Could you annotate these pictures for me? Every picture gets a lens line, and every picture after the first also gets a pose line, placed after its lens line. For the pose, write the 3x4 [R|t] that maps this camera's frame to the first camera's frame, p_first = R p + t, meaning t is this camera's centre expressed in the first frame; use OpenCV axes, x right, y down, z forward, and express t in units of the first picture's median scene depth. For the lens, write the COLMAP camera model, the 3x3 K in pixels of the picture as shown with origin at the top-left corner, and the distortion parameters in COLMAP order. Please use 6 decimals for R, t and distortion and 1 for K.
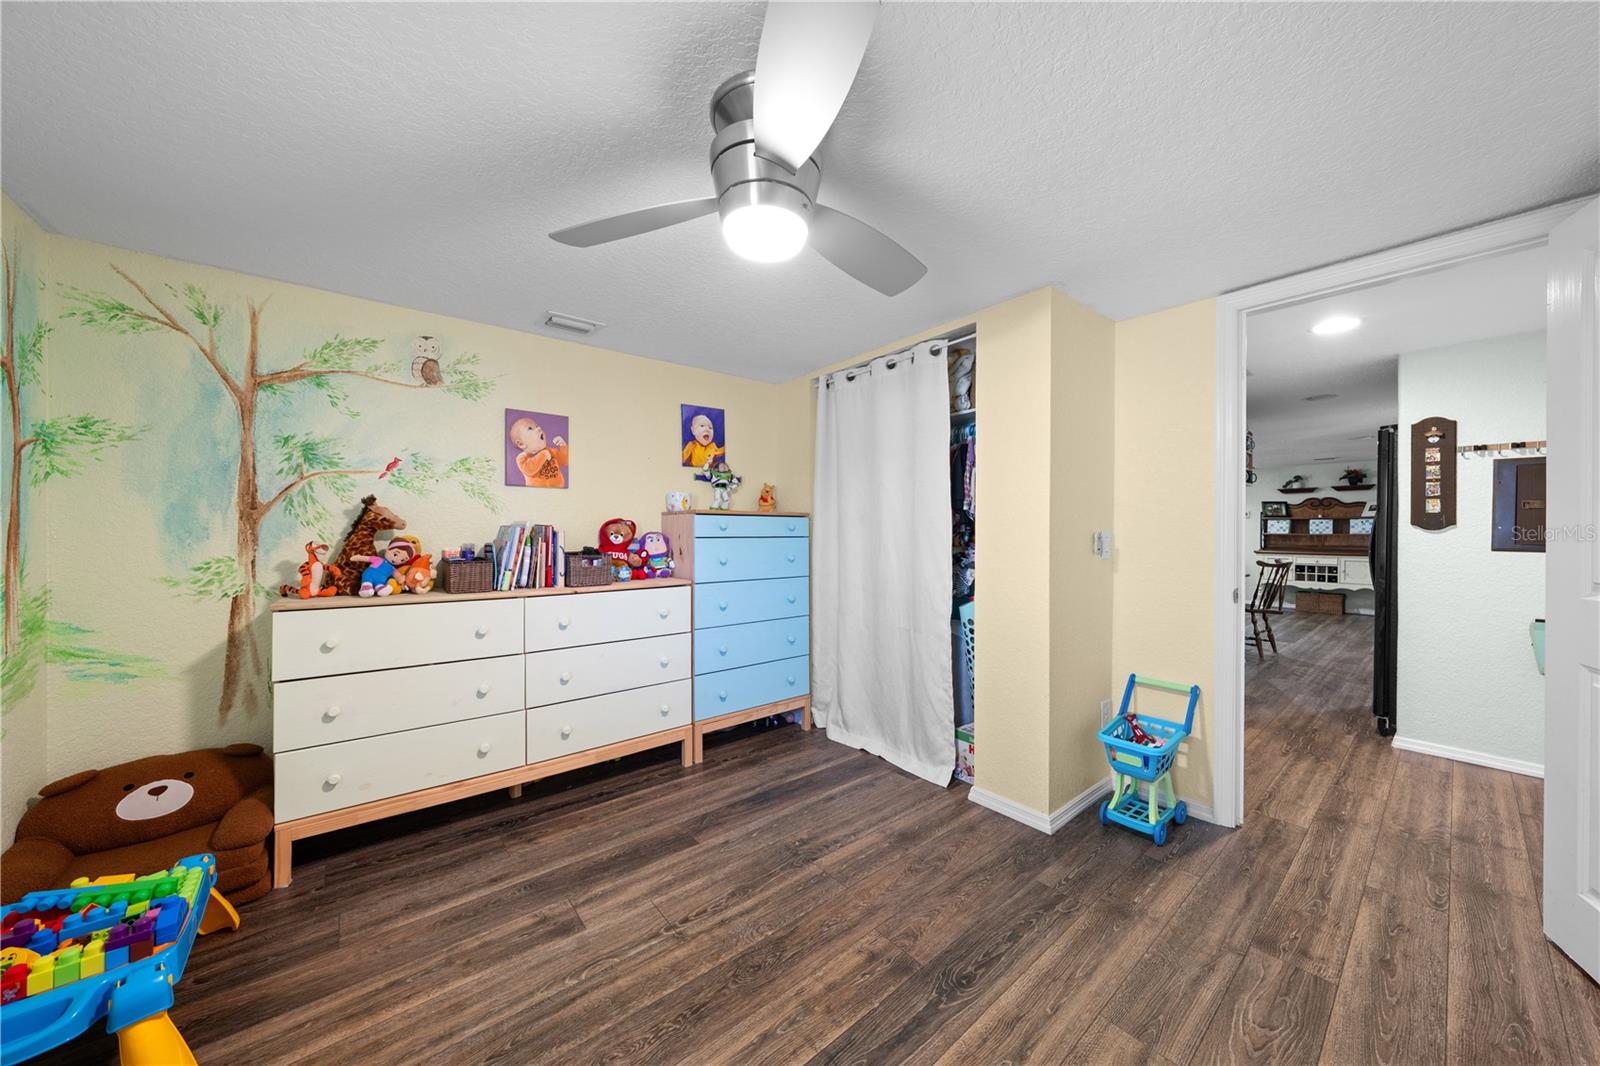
lens RADIAL K [[541.8, 0, 802.6], [0, 541.8, 534.5], [0, 0, 1]] dist [-0.004209, 0.000630]
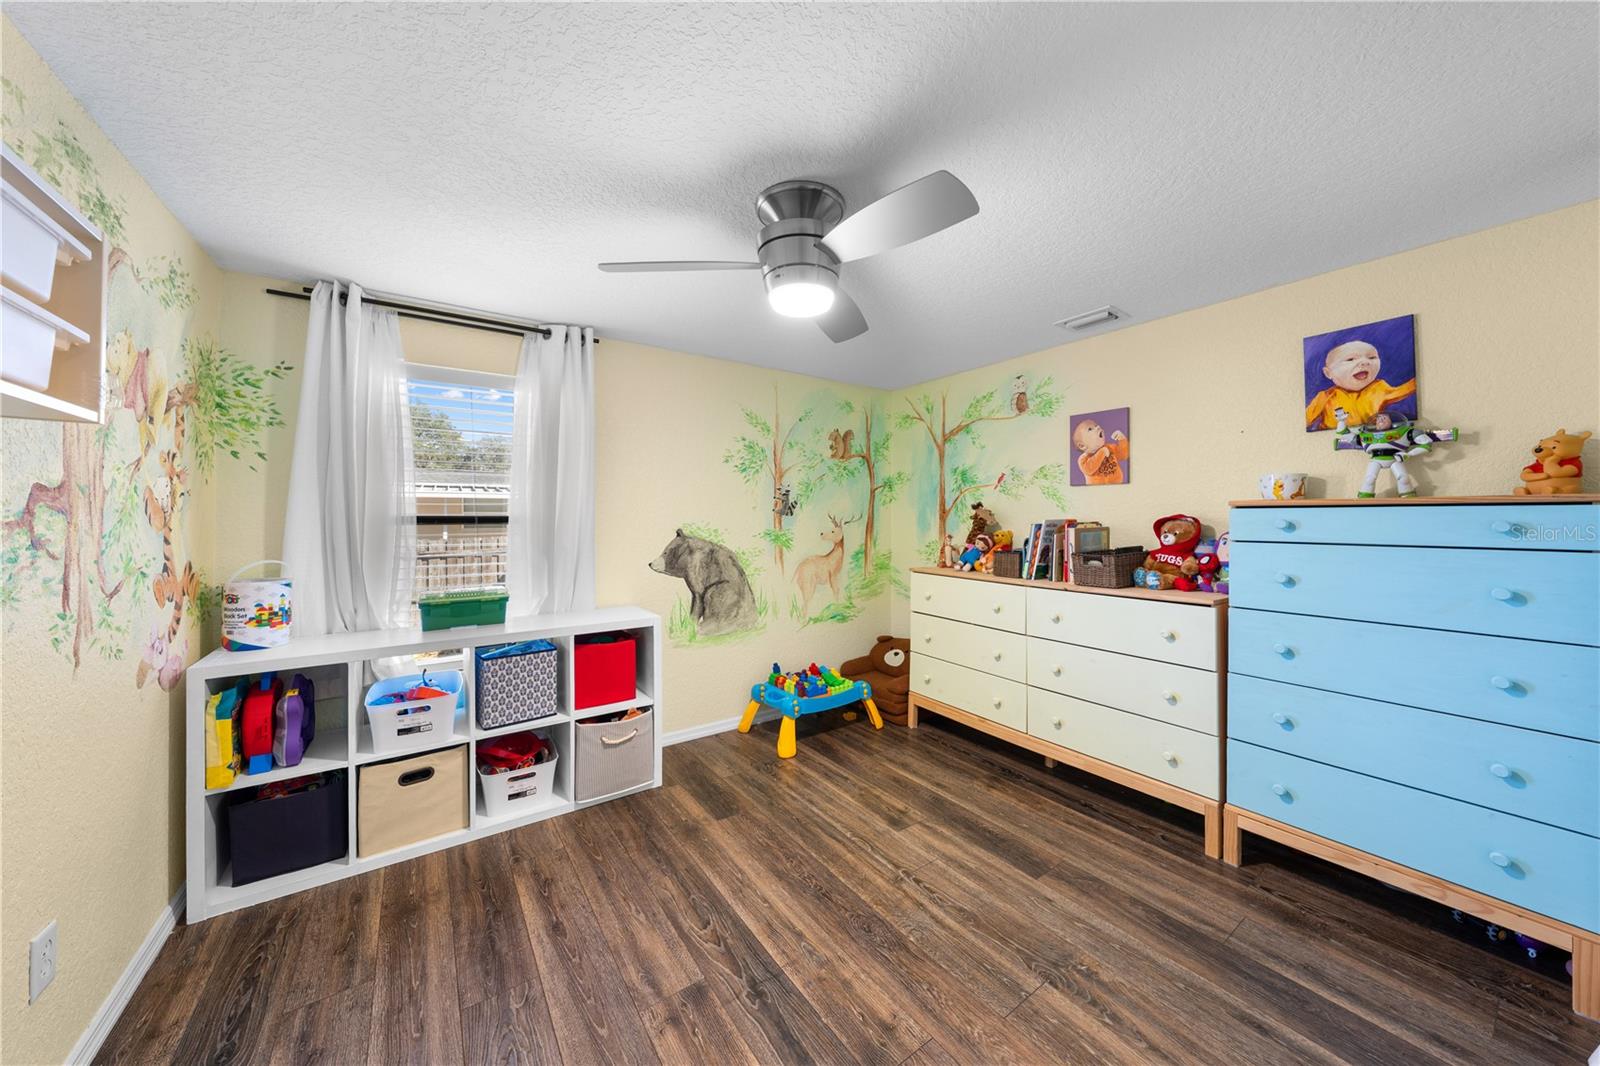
lens RADIAL K [[541.8, 0, 800.9], [0, 541.8, 520.7], [0, 0, 1]] dist [-0.004209, 0.000630]
pose [[-0.073069, 0.001448, -0.997326, 0.698595], [-0.009477, 0.999953, 0.002146, -0.021669], [0.997282, 0.009608, -0.073052, 0.640663]]
